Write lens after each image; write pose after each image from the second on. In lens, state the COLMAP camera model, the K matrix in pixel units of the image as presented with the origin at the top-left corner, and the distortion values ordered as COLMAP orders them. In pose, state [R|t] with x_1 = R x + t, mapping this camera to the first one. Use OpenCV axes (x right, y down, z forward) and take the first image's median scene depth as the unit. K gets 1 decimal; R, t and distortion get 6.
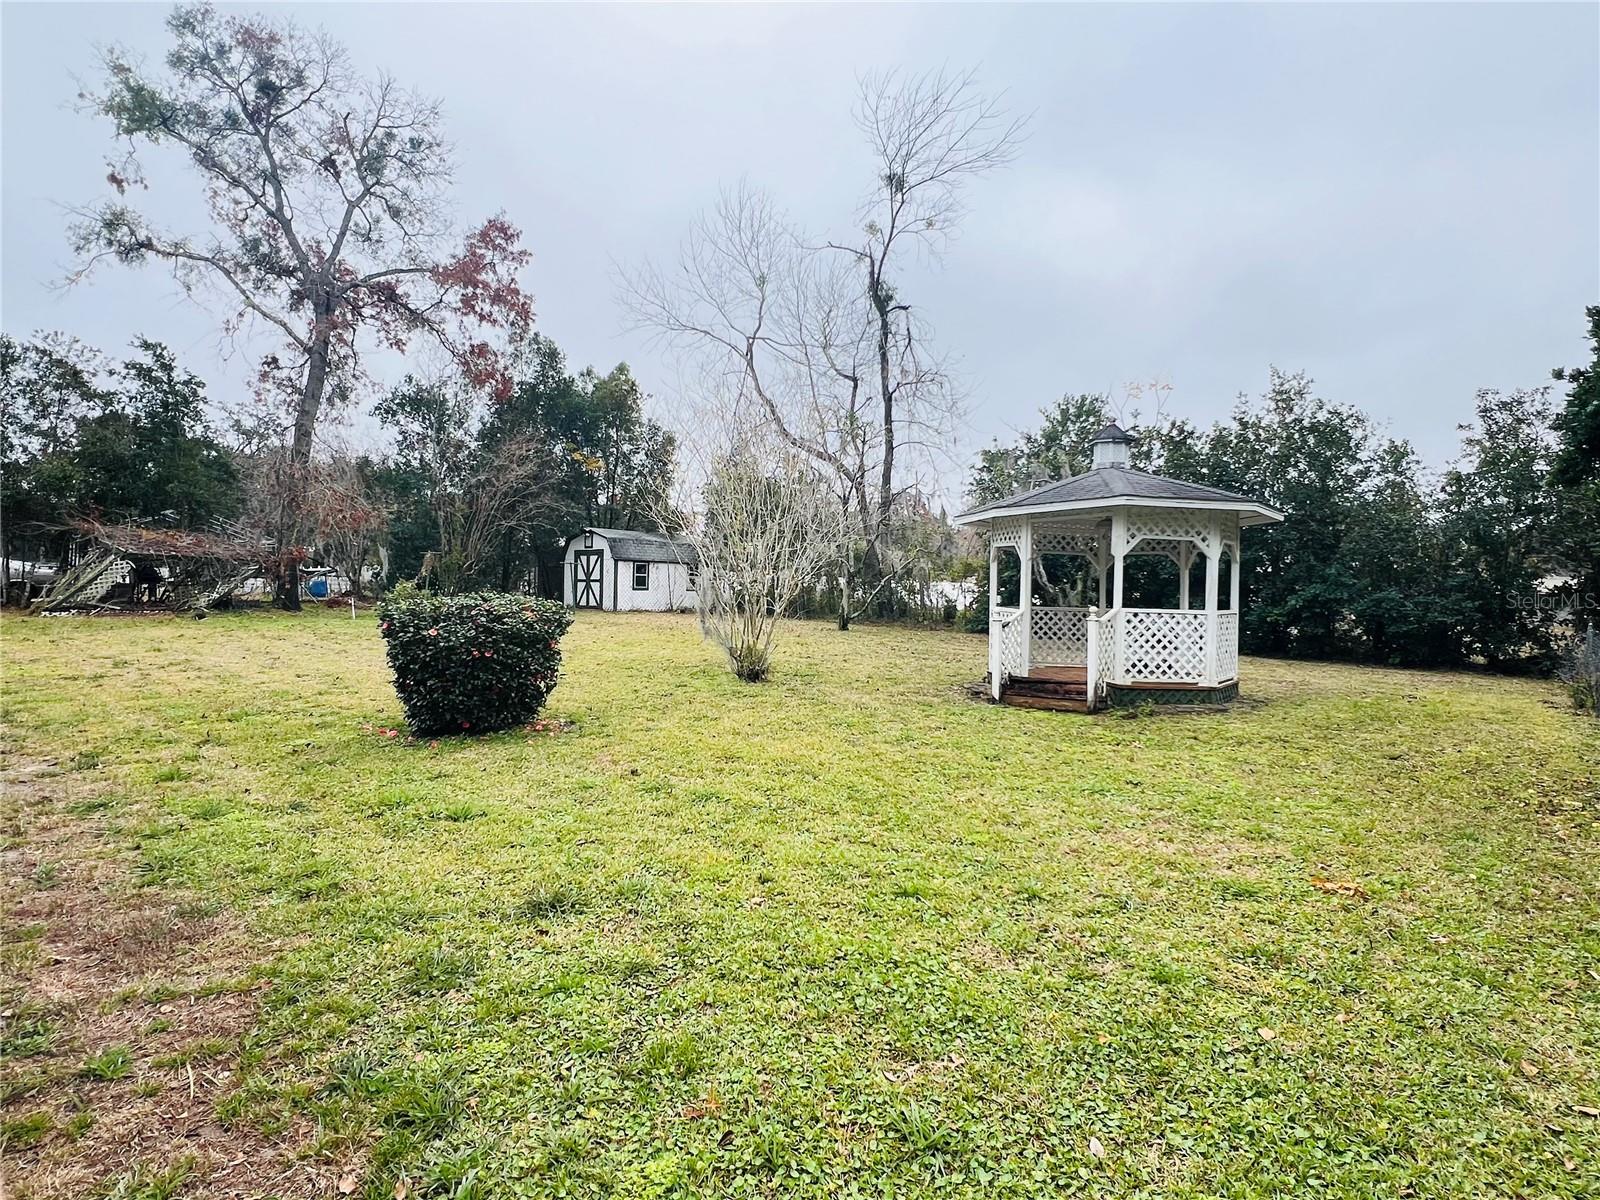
lens RADIAL K [[858.8, 0, 800.0], [0, 858.8, 600.0], [0, 0, 1]] dist [-0.000492, 0.000375]
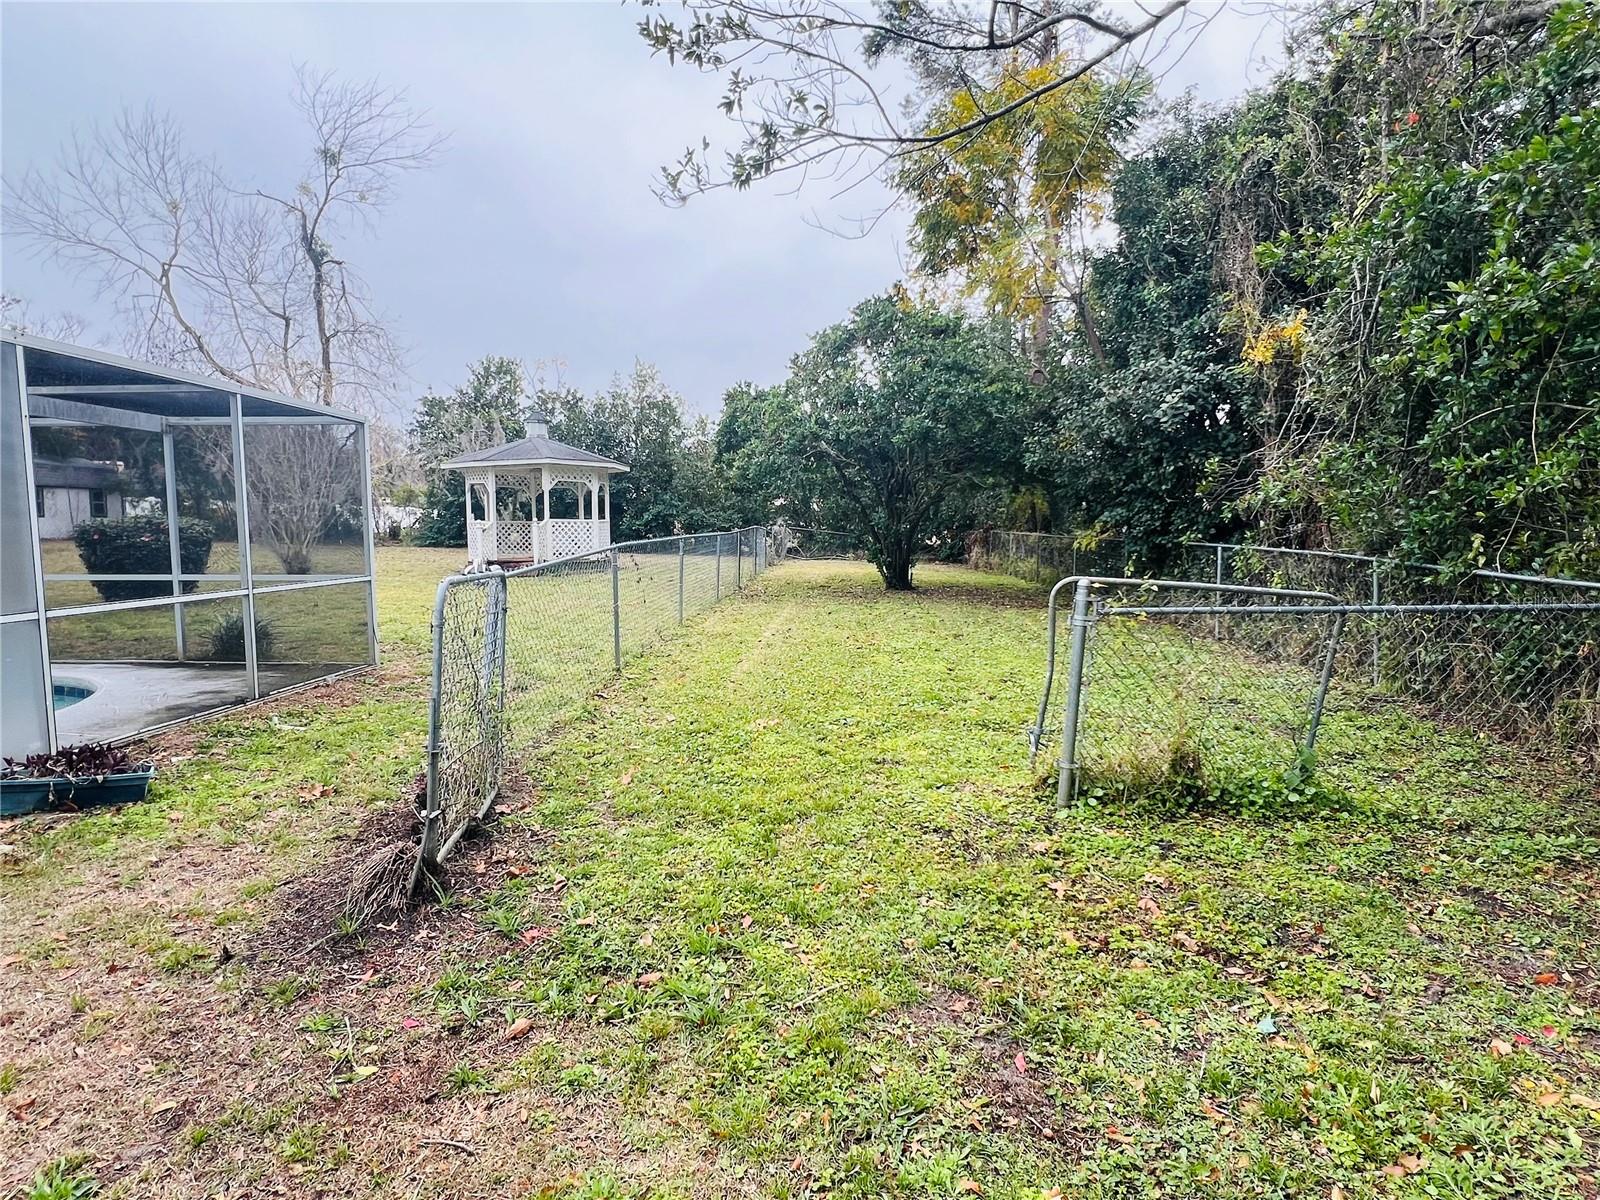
lens RADIAL K [[840.9, 0, 800.0], [0, 840.9, 600.0], [0, 0, 1]] dist [-0.000445, -0.000028]
pose [[0.781332, -0.076686, 0.619386, -0.143394], [0.019058, 0.994891, 0.099136, 0.005501], [-0.623825, -0.065654, 0.778802, -0.319754]]
